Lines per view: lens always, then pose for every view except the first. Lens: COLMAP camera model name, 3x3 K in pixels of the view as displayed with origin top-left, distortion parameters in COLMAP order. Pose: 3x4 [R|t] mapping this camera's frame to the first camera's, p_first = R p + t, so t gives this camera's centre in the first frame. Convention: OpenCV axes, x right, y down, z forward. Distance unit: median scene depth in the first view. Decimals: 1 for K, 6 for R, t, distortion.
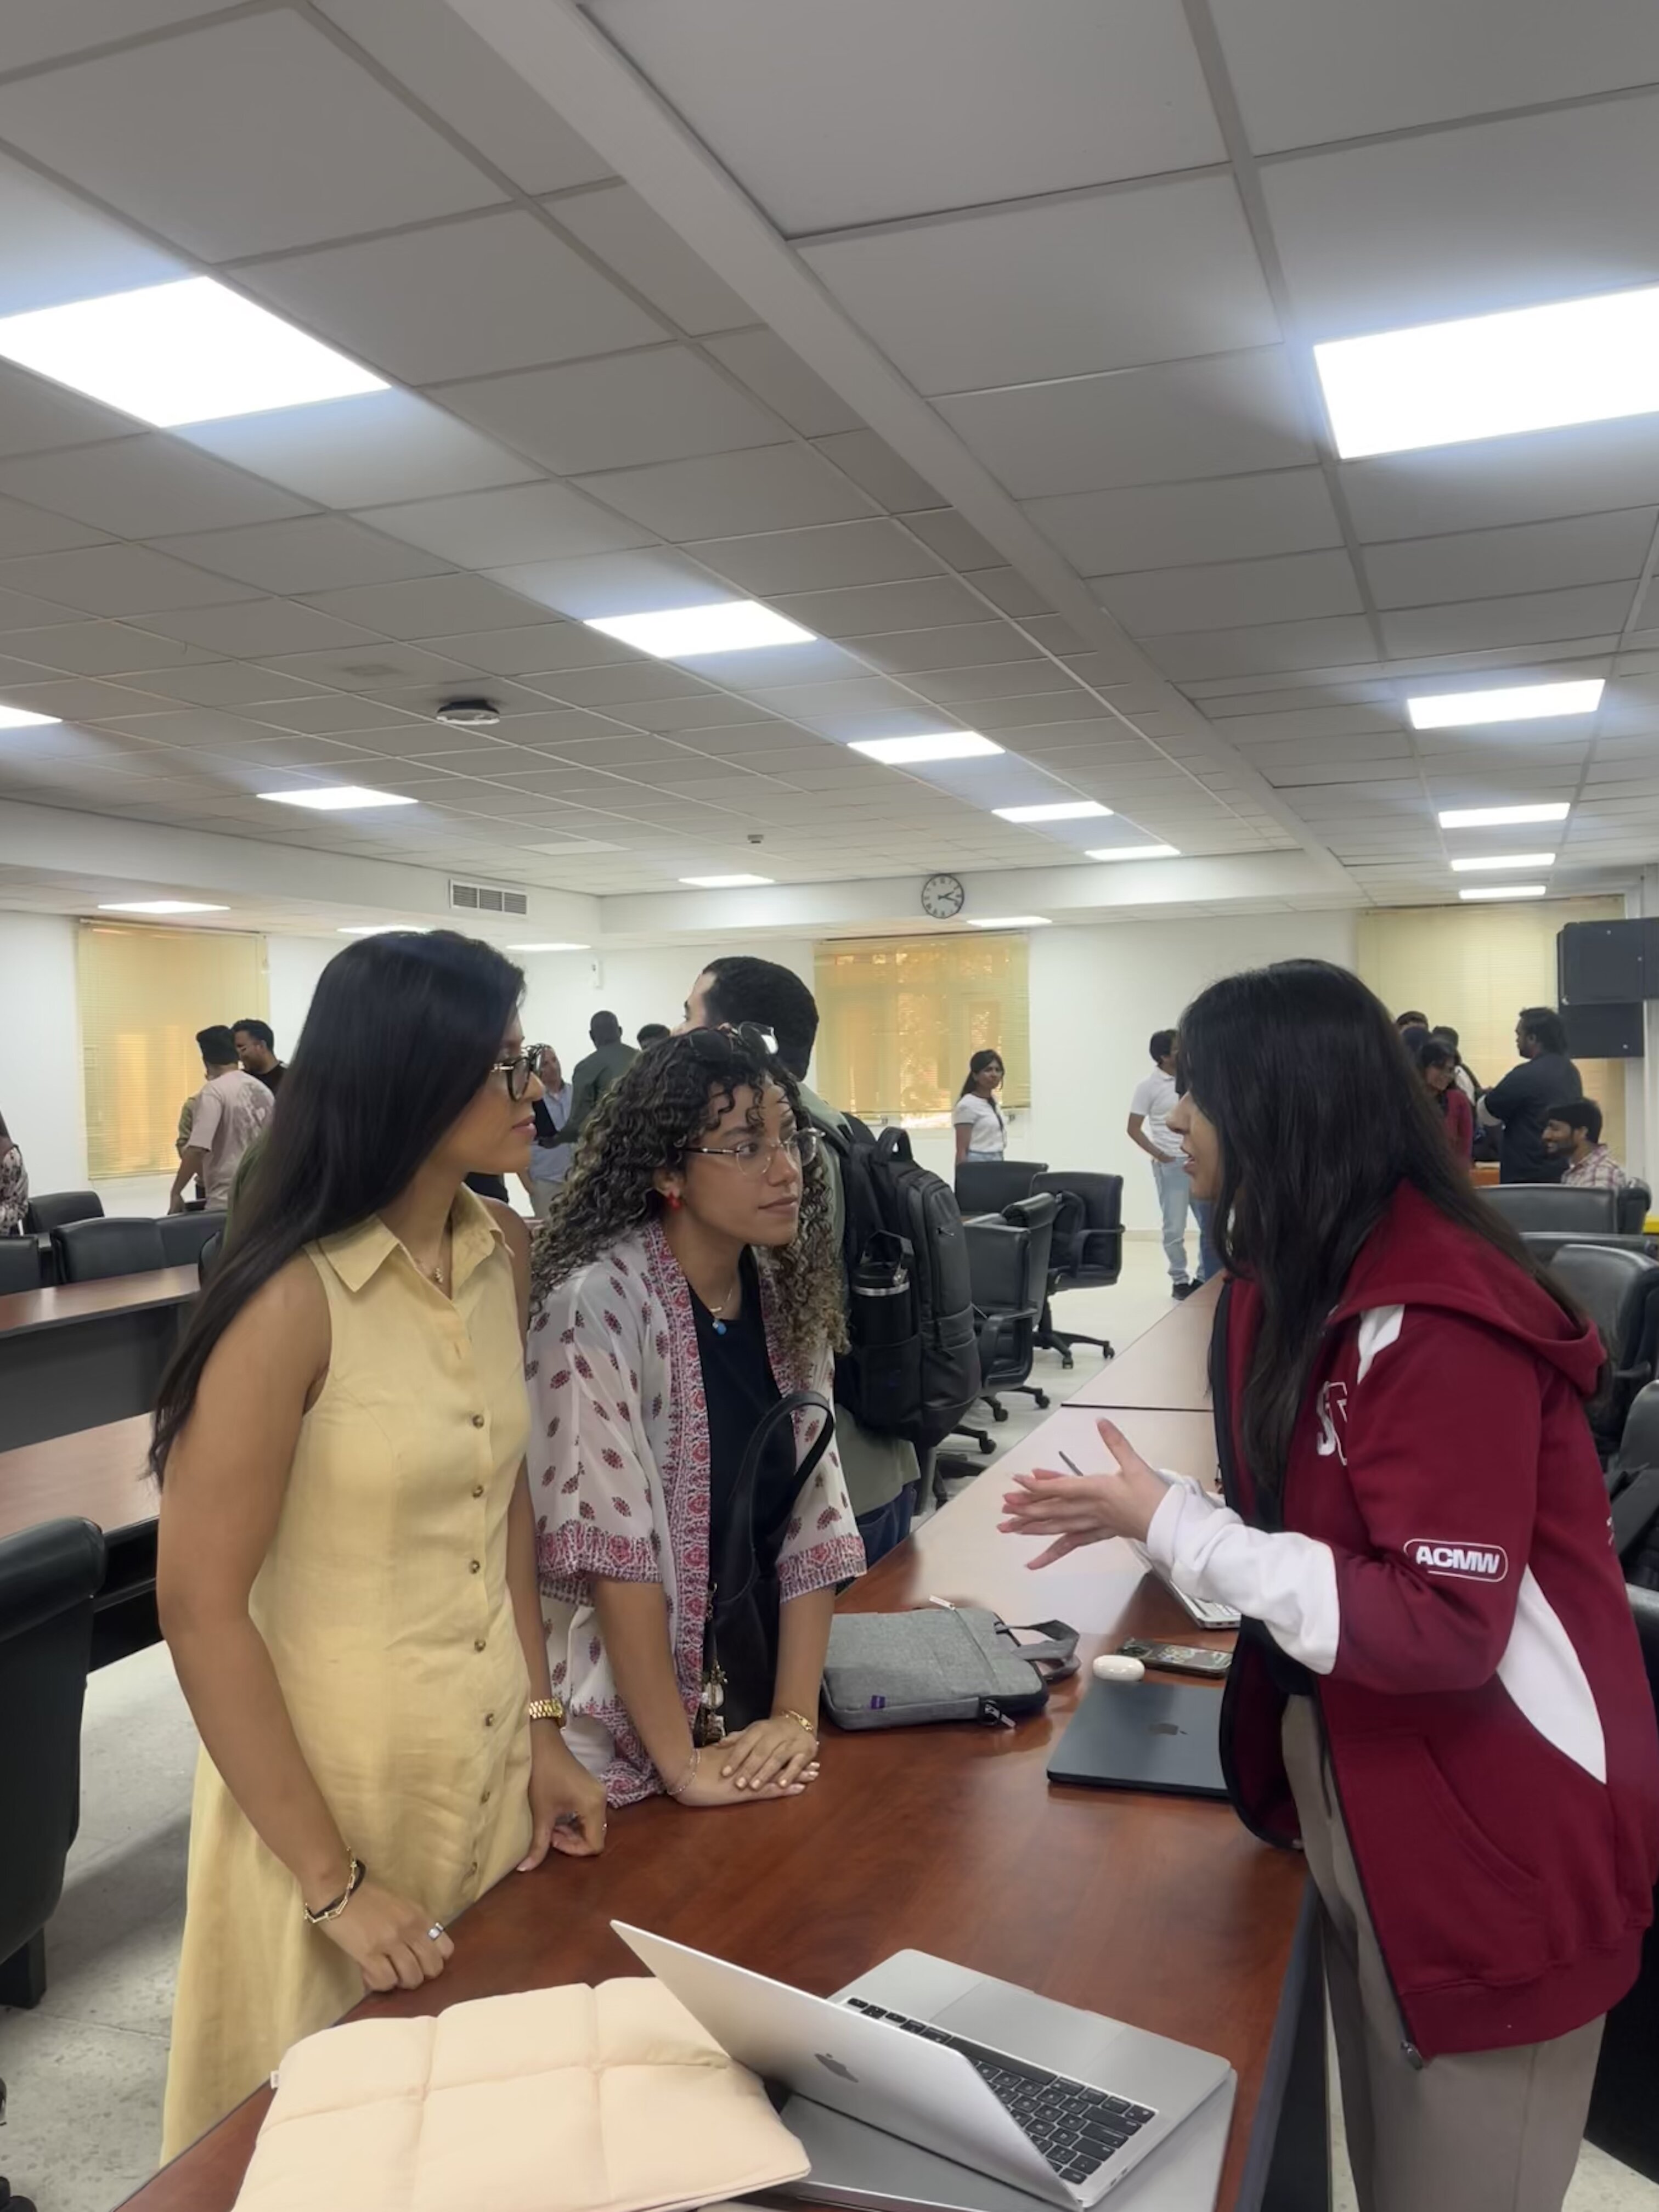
lens RADIAL K [[1823.4, 0, 830.6], [0, 1823.4, 1121.1], [0, 0, 1]] dist [0.054200, -0.042983]
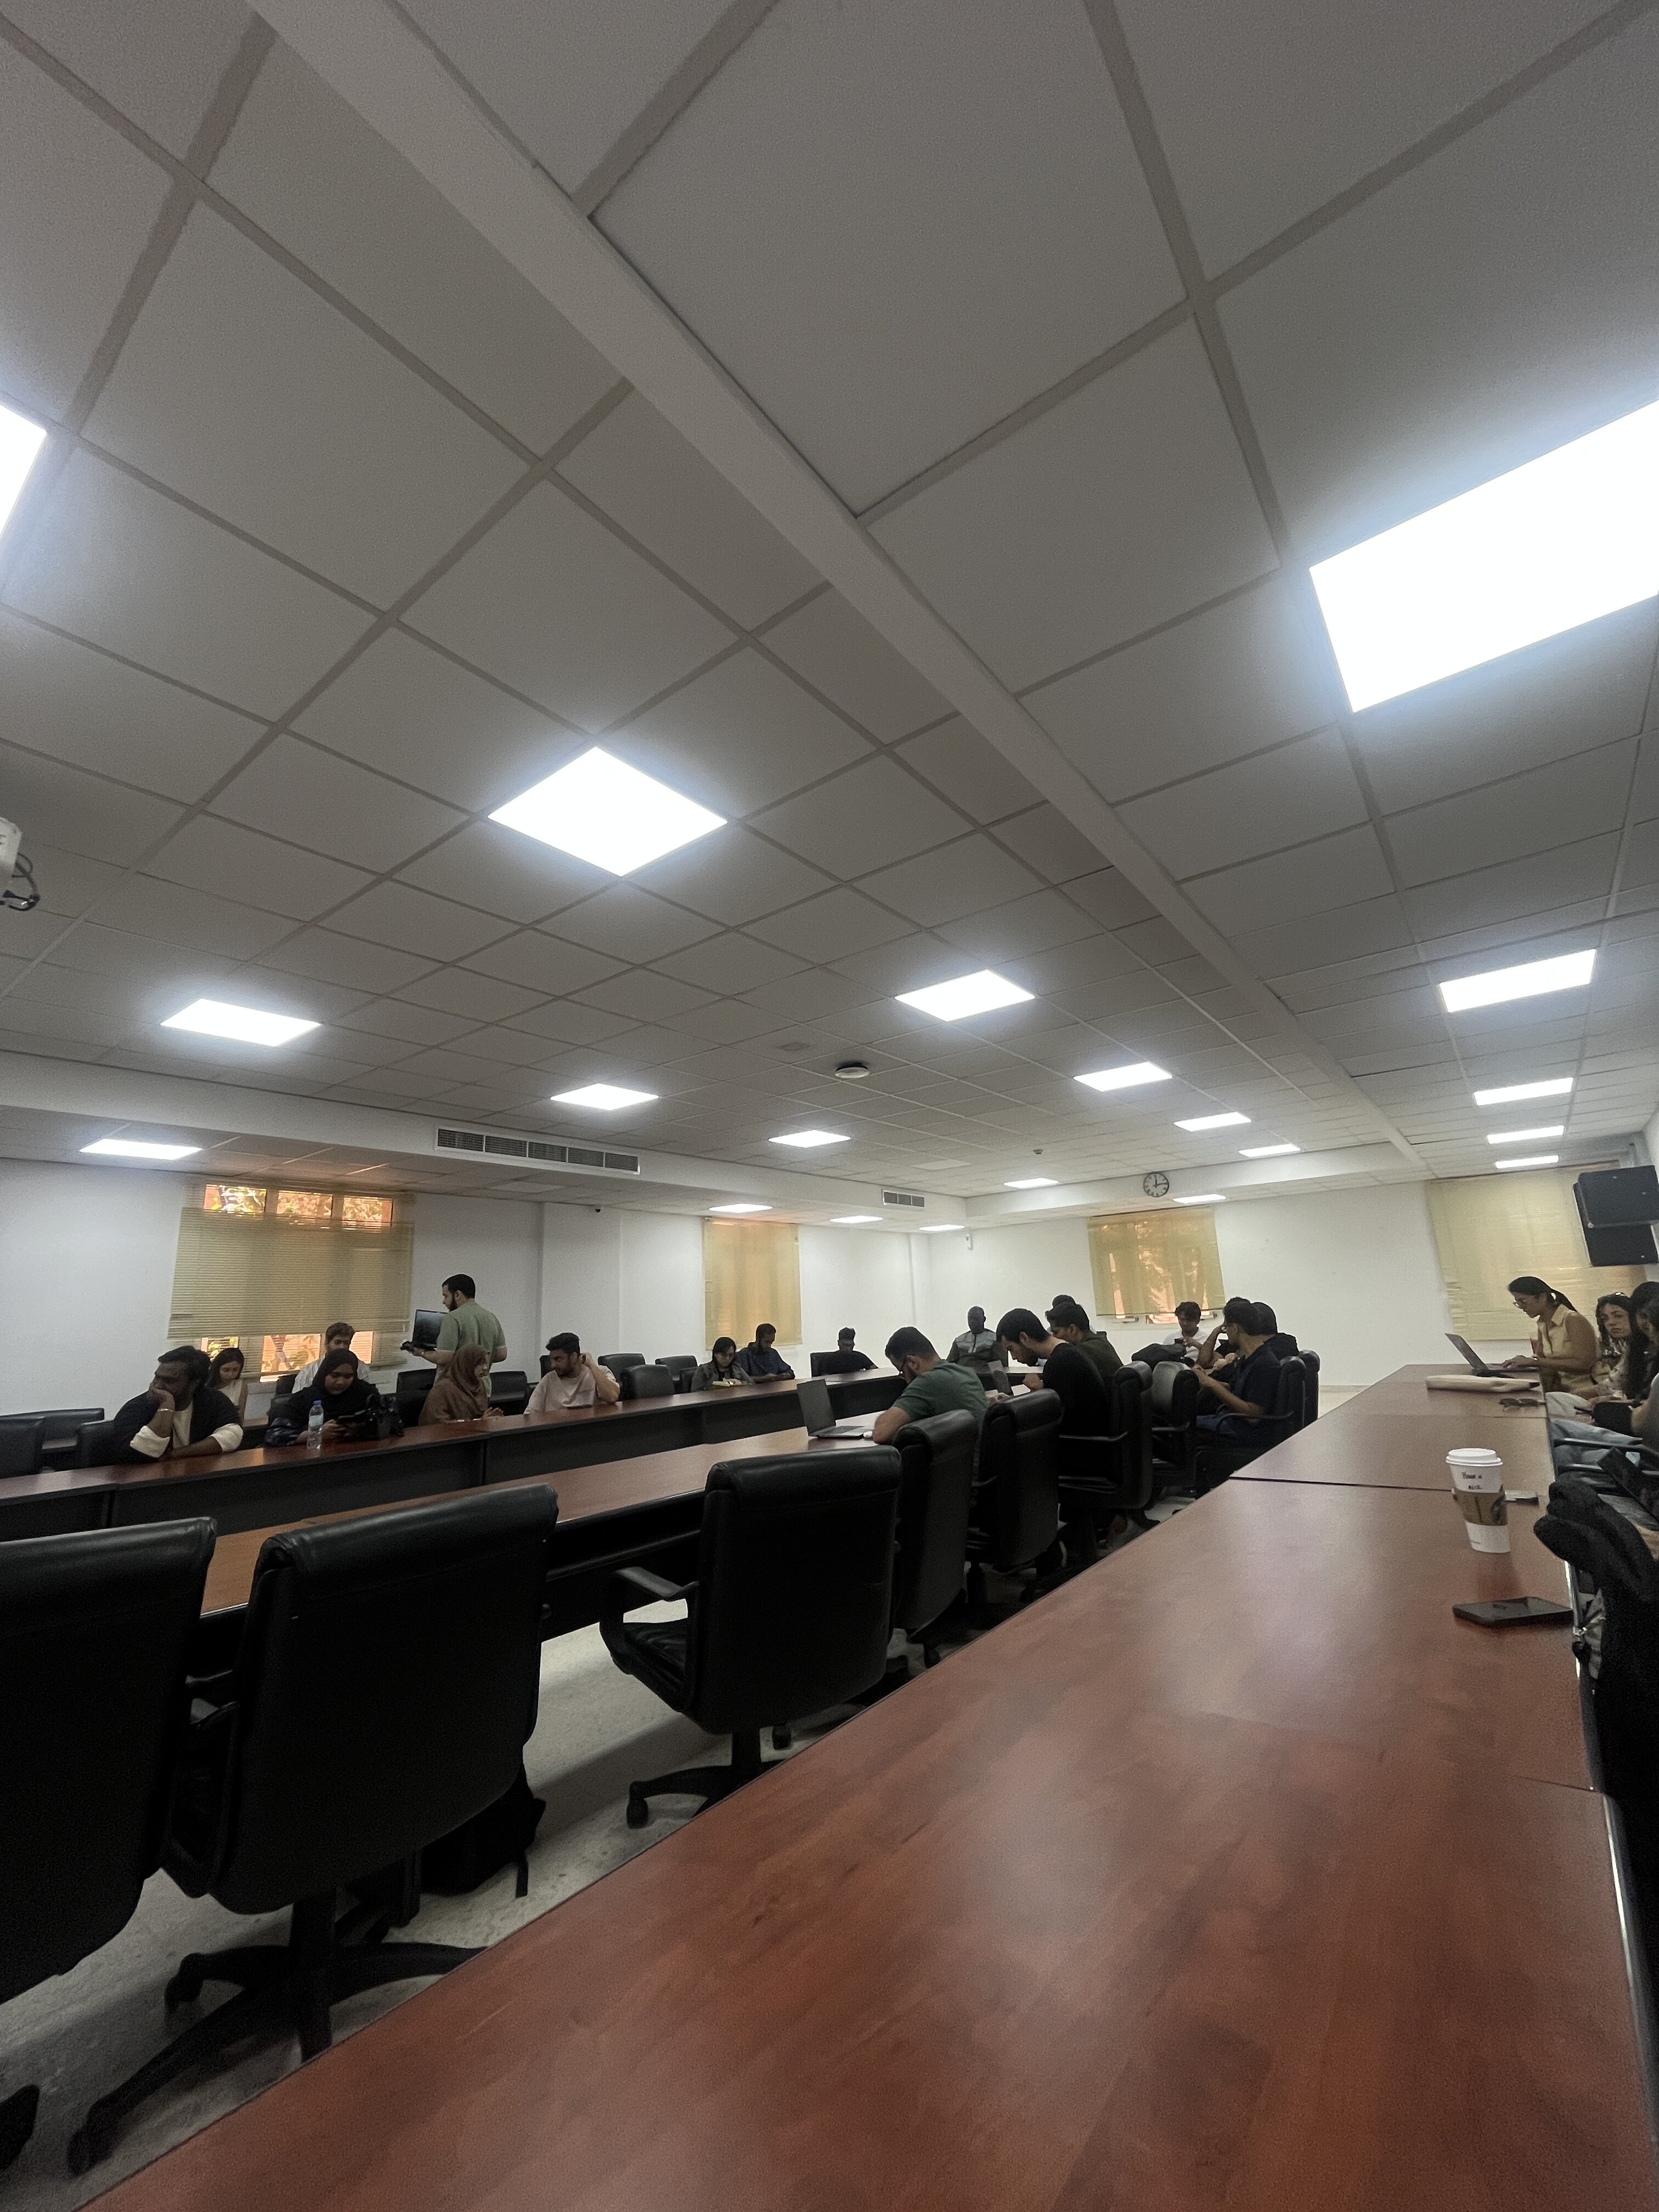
lens RADIAL K [[905.2, 0, 828.9], [0, 905.2, 1104.3], [0, 0, 1]] dist [0.002174, -0.000396]
pose [[0.953922, -0.083575, -0.288179, 0.054178], [0.009419, 0.968293, -0.249639, 0.050594], [0.299906, 0.235422, 0.924464, 0.230233]]
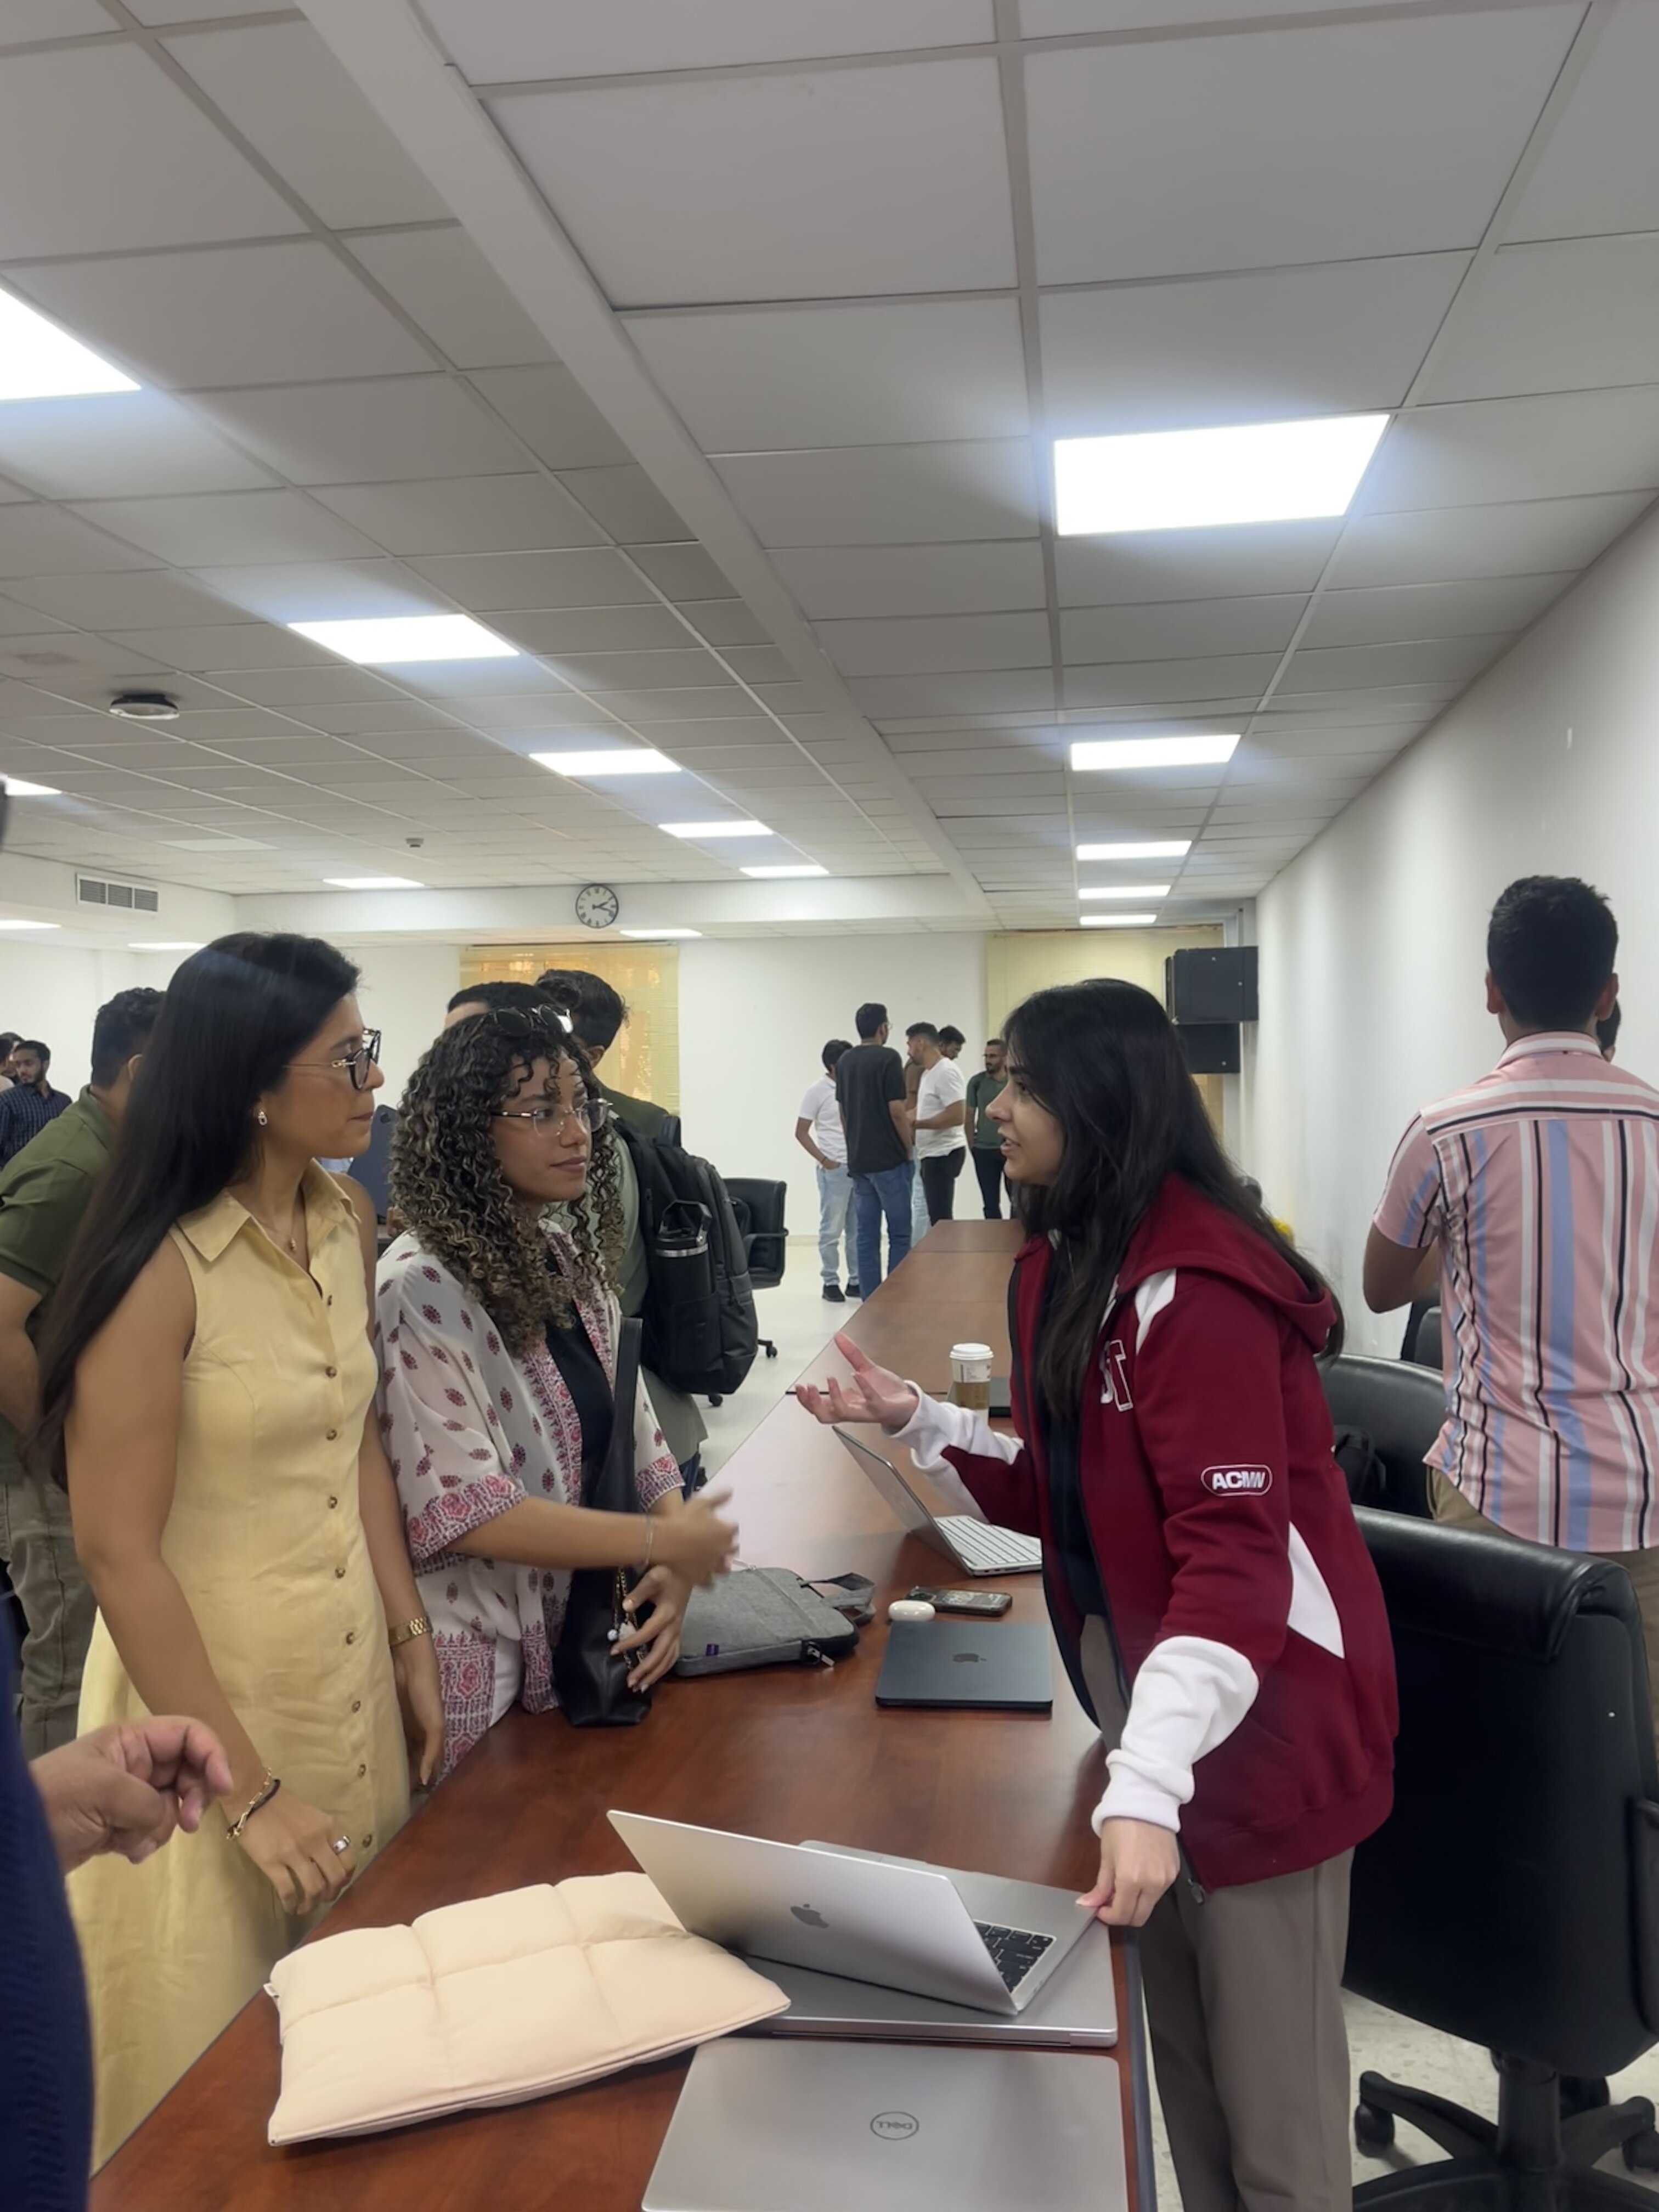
lens RADIAL K [[1823.4, 0, 838.1], [0, 1823.4, 1103.2], [0, 0, 1]] dist [0.054200, -0.042983]
pose [[0.977739, 0.006322, 0.209728, -0.057535], [-0.003047, 0.999868, -0.015936, 0.003273], [-0.209801, 0.014942, 0.977630, -0.040155]]
